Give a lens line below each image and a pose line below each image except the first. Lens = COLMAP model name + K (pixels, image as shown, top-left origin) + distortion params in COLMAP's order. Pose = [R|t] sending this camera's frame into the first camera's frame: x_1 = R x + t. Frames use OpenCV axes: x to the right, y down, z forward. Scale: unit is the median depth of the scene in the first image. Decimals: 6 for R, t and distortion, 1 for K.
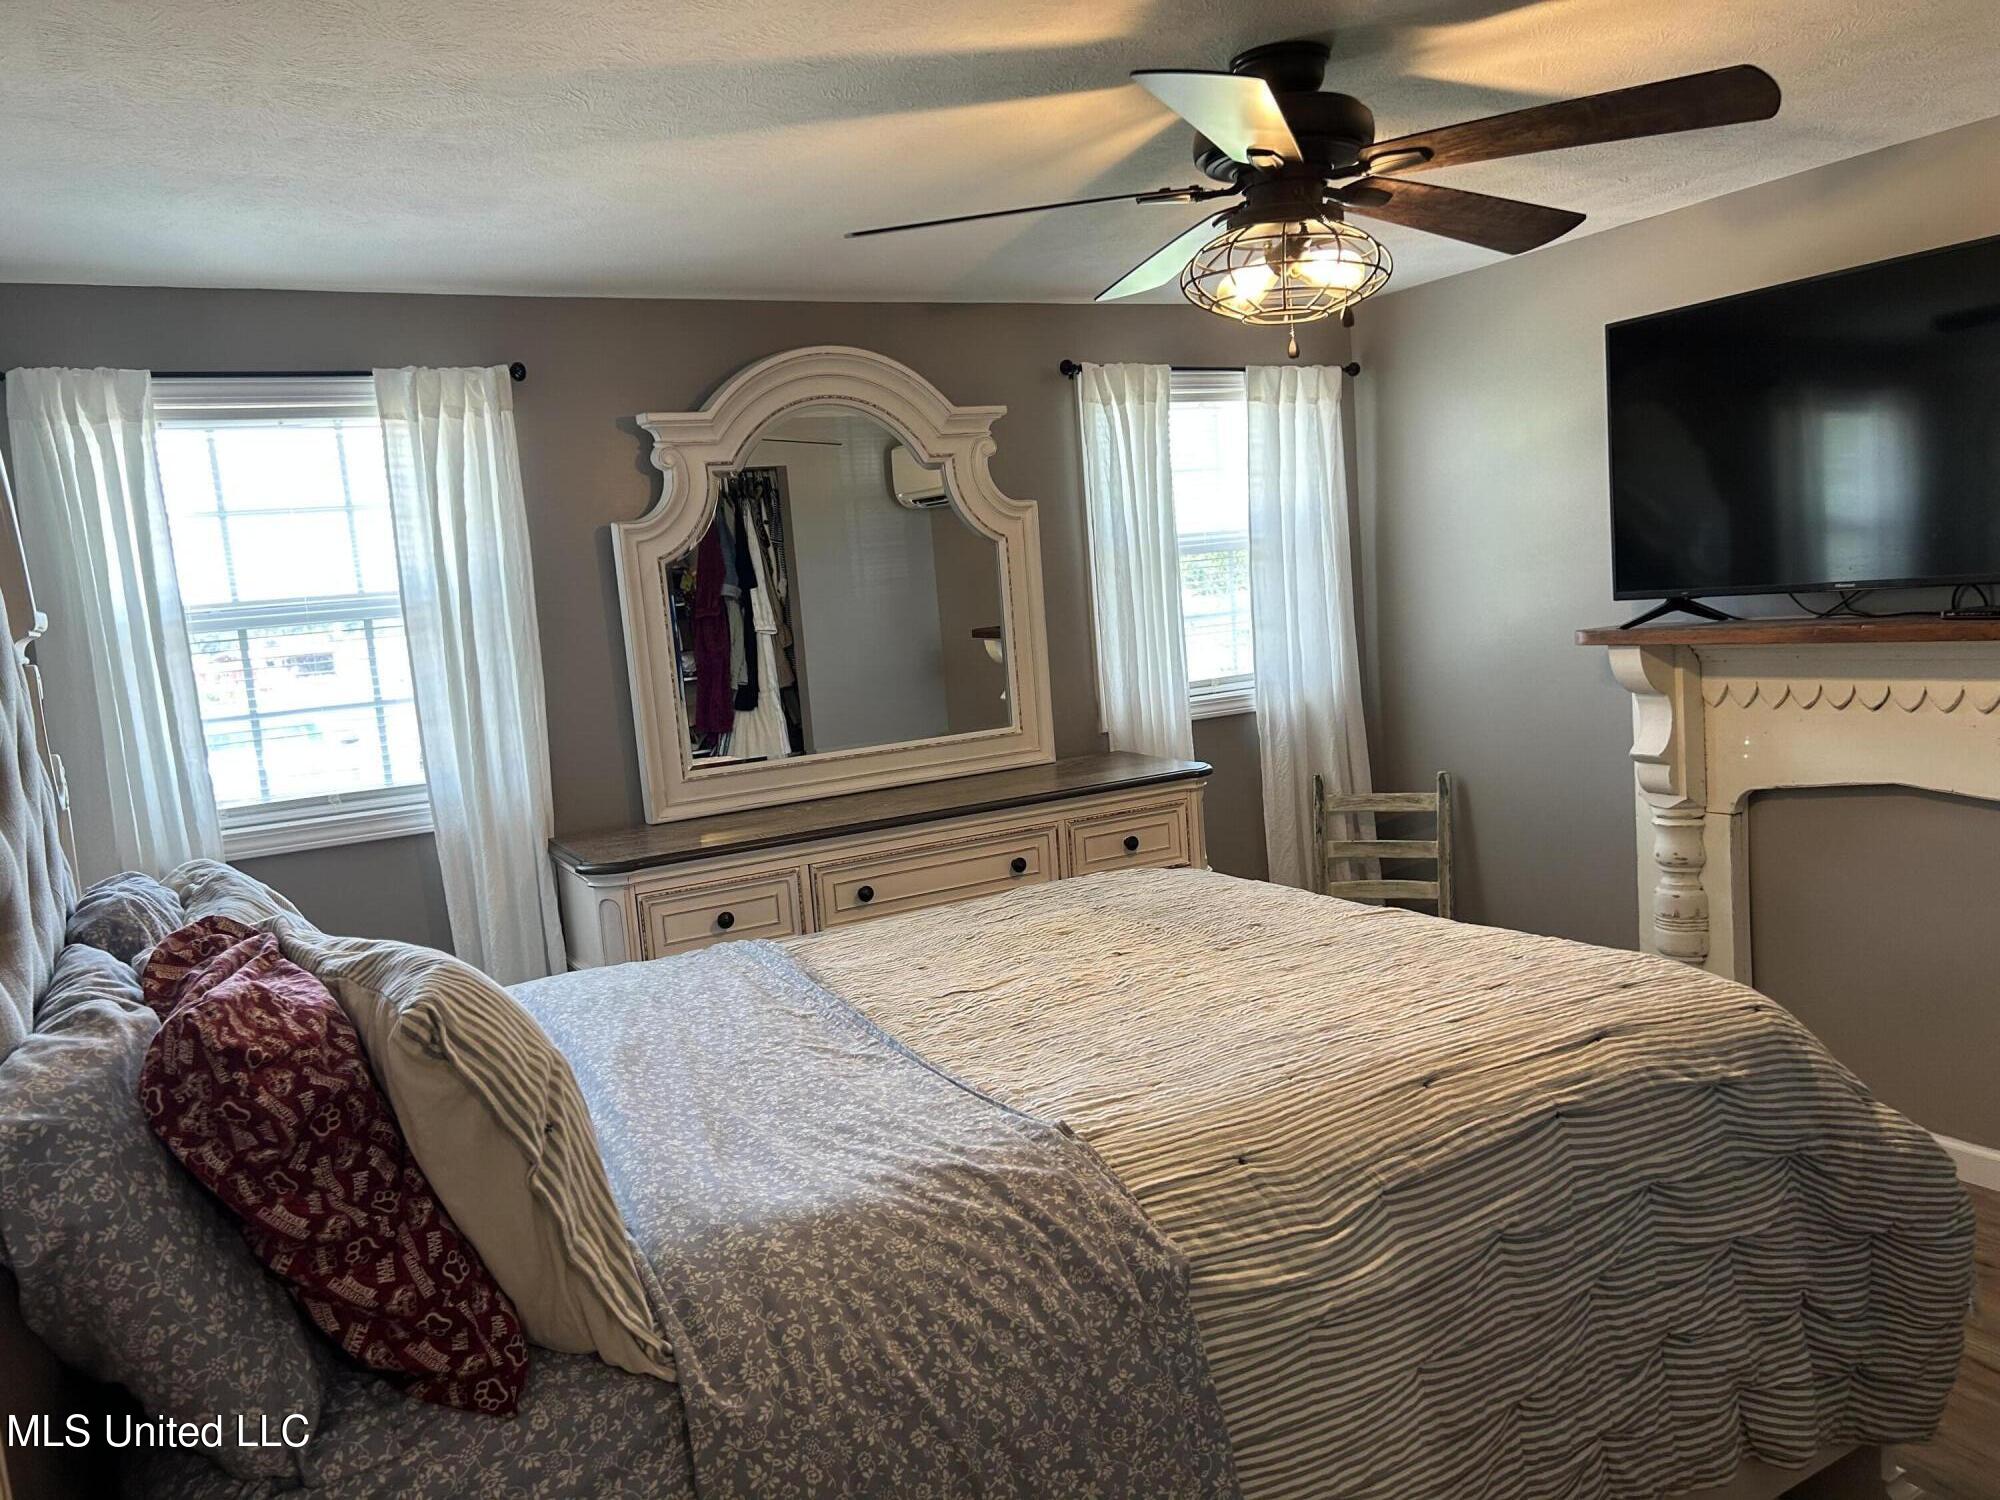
lens RADIAL K [[1510.2, 0, 994.1], [0, 1510.2, 756.8], [0, 0, 1]] dist [0.054809, -0.063512]
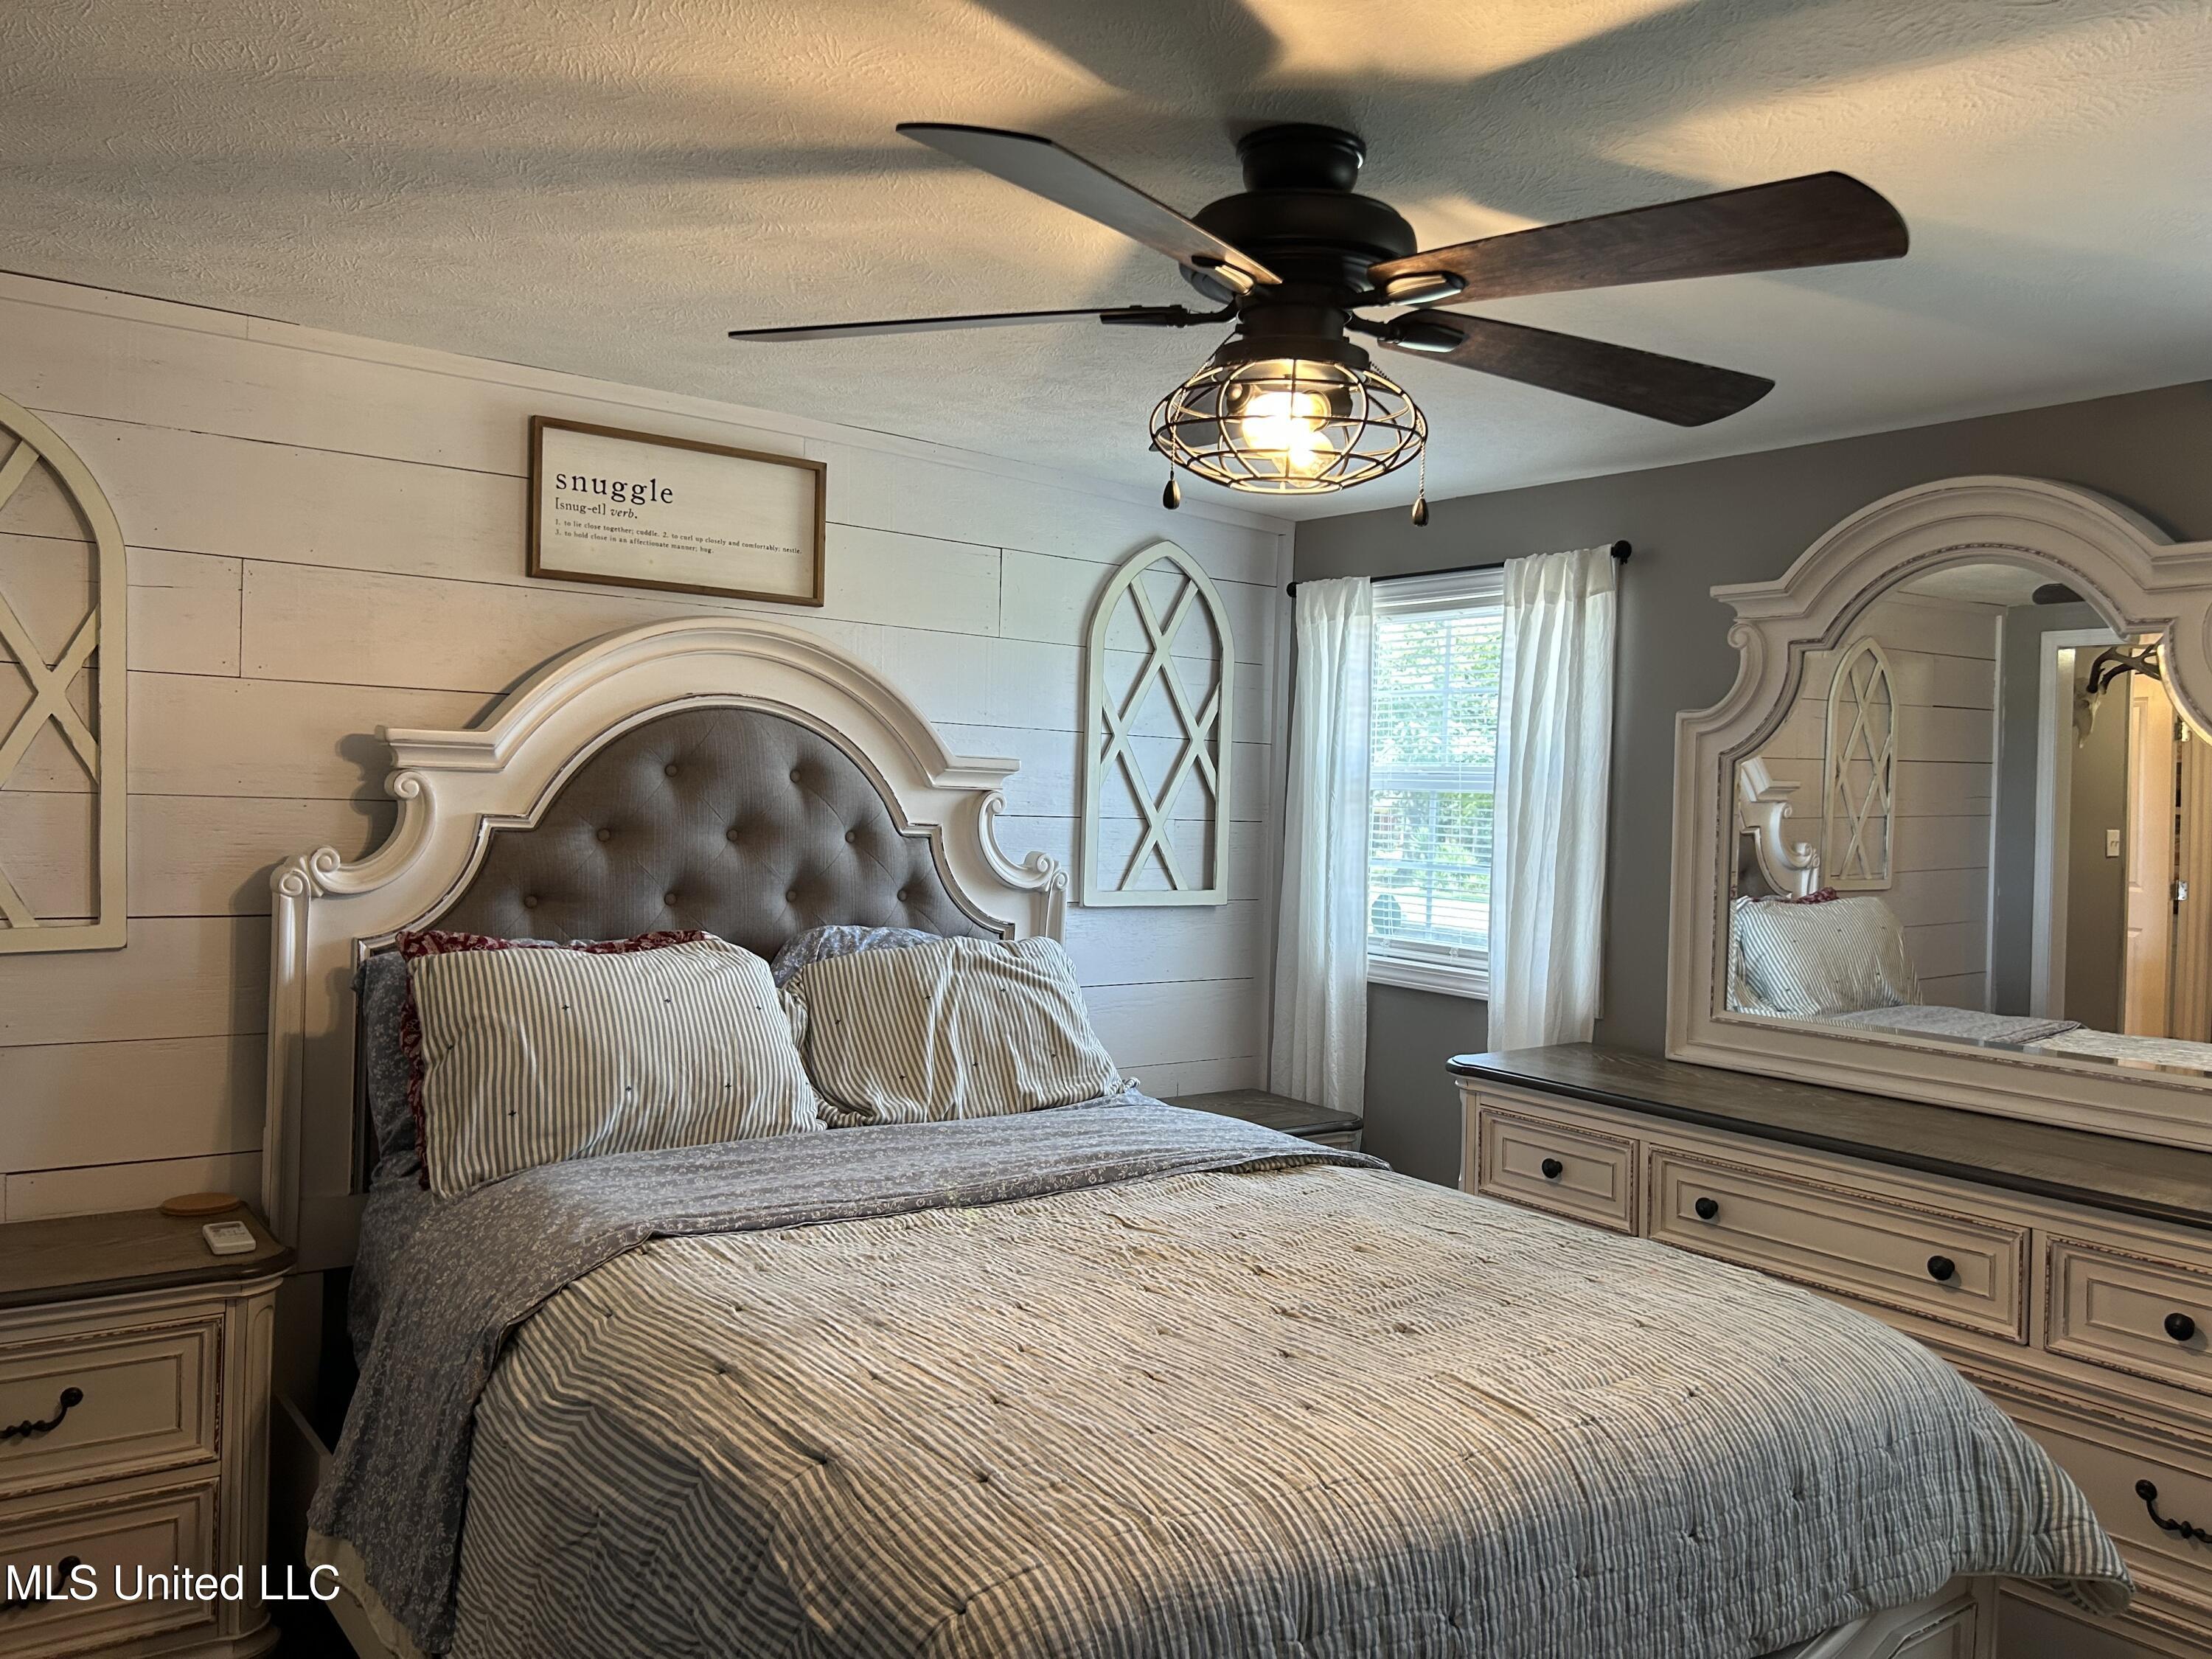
lens RADIAL K [[1670.2, 0, 1119.7], [0, 1670.2, 835.7], [0, 0, 1]] dist [0.054809, -0.063512]
pose [[0.134264, 0.114523, -0.984306, 0.699841], [-0.159594, 0.982832, 0.092582, -0.127034], [0.978010, 0.144659, 0.150236, 0.571113]]
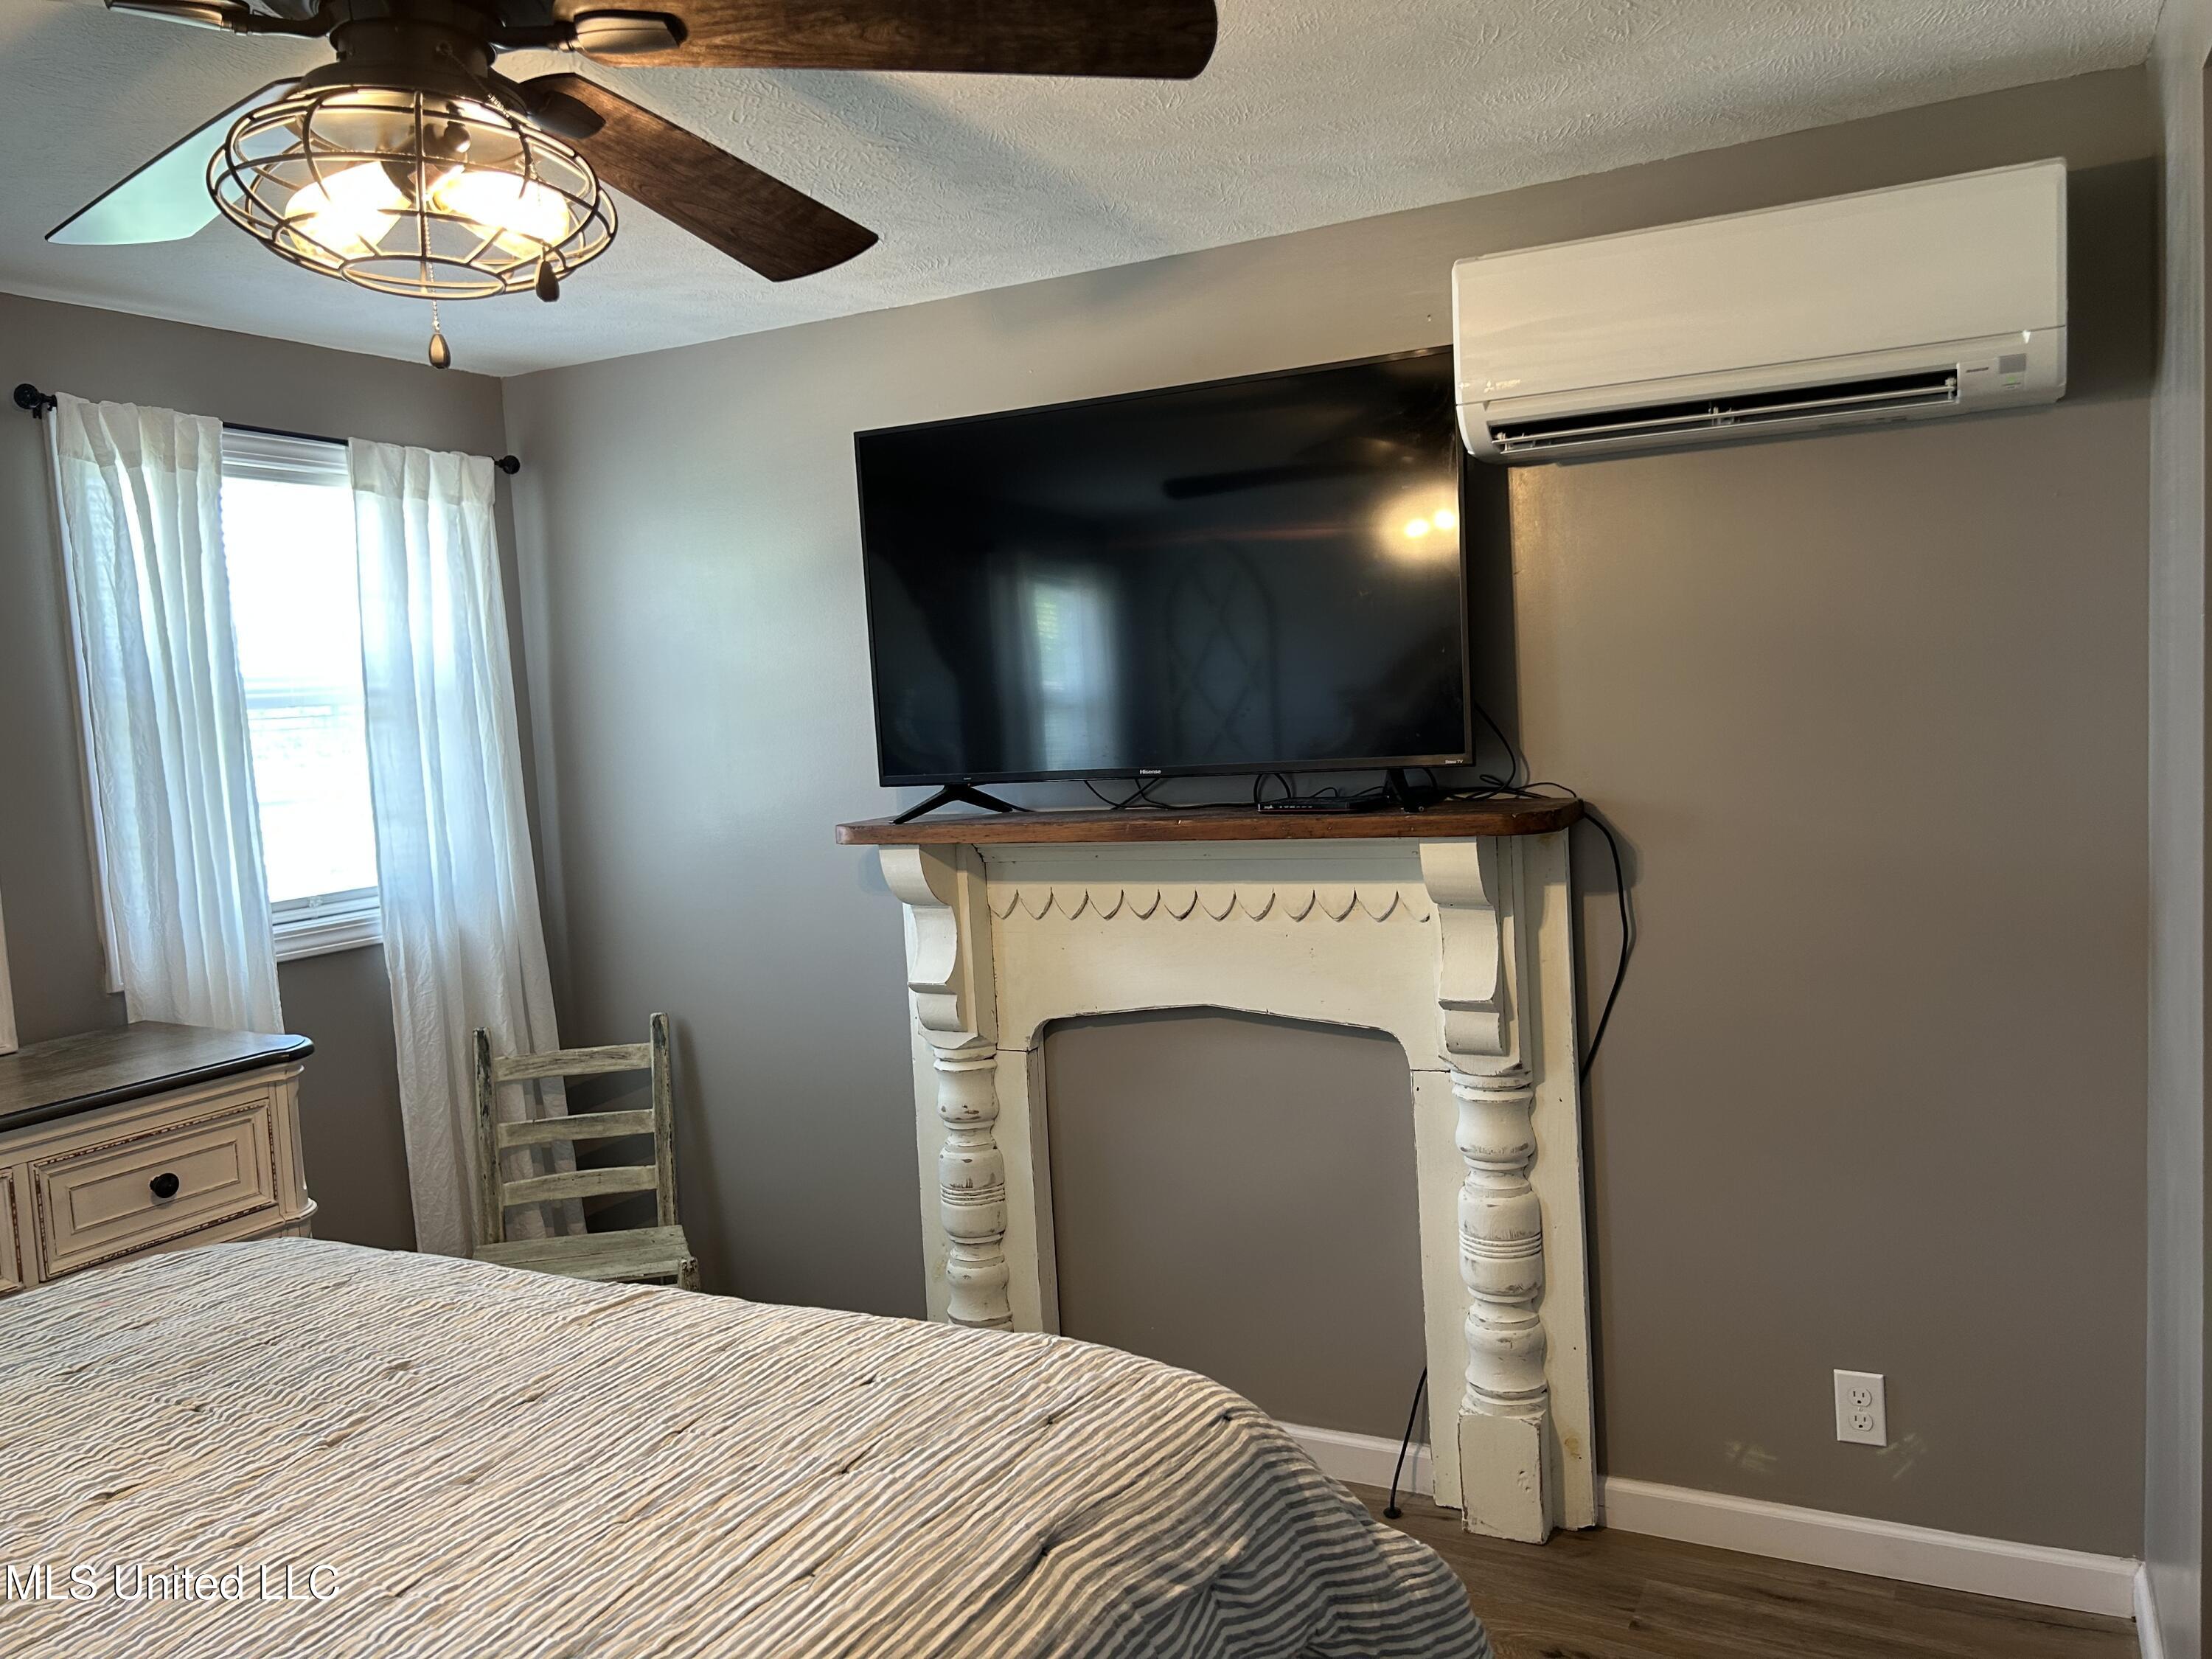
lens RADIAL K [[1670.2, 0, 1124.4], [0, 1670.2, 843.7], [0, 0, 1]] dist [0.054809, -0.063512]
pose [[0.830419, -0.015596, 0.556921, 0.040634], [0.050398, 0.997613, -0.047210, -0.030297], [-0.554855, 0.067272, 0.829223, 0.254624]]
